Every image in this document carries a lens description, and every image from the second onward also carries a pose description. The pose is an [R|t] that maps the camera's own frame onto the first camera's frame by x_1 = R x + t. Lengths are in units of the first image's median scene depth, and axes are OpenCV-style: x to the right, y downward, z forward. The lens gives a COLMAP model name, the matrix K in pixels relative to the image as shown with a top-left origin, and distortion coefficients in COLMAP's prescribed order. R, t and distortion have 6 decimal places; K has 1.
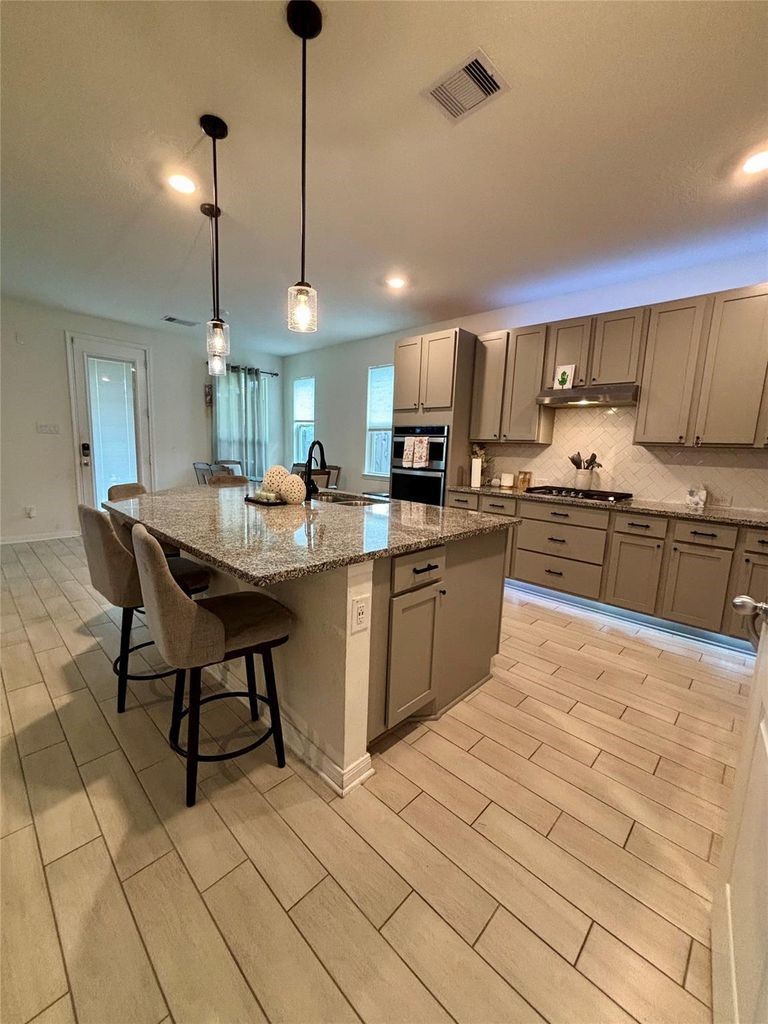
lens RADIAL K [[409.7, 0, 384.0], [0, 409.7, 512.0], [0, 0, 1]] dist [0.010316, -0.000264]
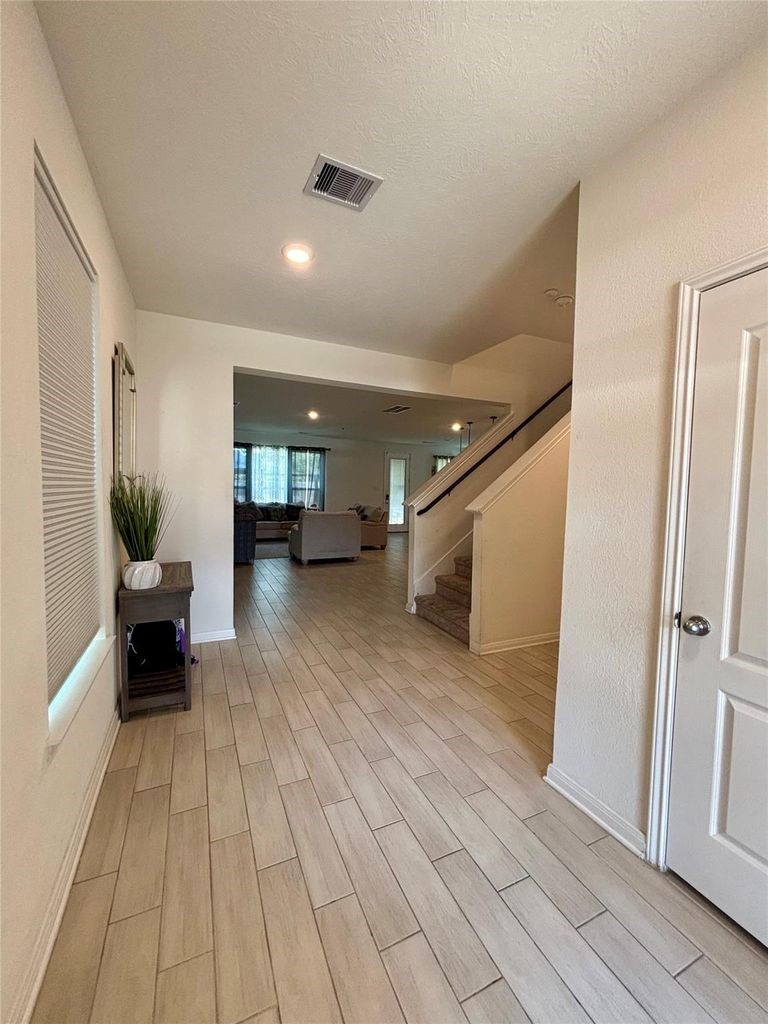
lens RADIAL K [[406.3, 0, 386.1], [0, 406.3, 510.7], [0, 0, 1]] dist [0.045819, -0.000150]
pose [[0.933283, 0.005434, -0.359099, 0.145473], [-0.045207, 0.993710, -0.102455, 0.218520], [0.356284, 0.111853, 0.927659, -1.507432]]
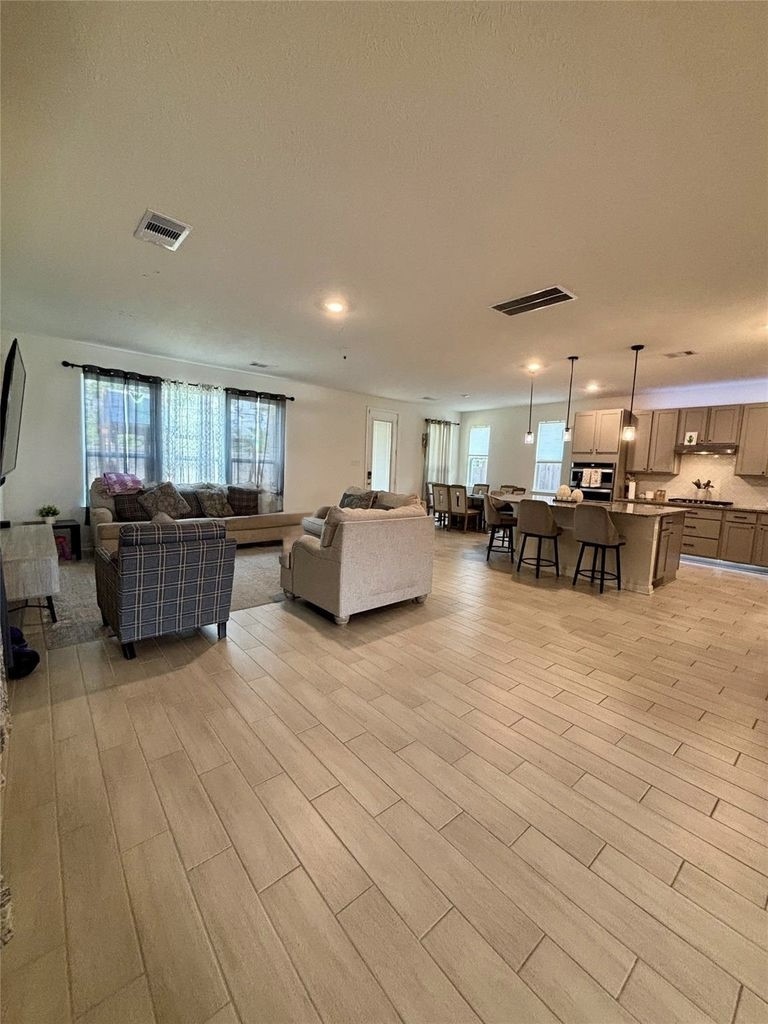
lens RADIAL K [[410.5, 0, 384.4], [0, 410.5, 508.9], [0, 0, 1]] dist [-0.000569, -0.000590]
pose [[0.995301, 0.013722, -0.095856, -0.641541], [-0.019248, 0.998190, -0.056968, 0.100329], [0.094901, 0.058545, 0.993764, -0.803681]]
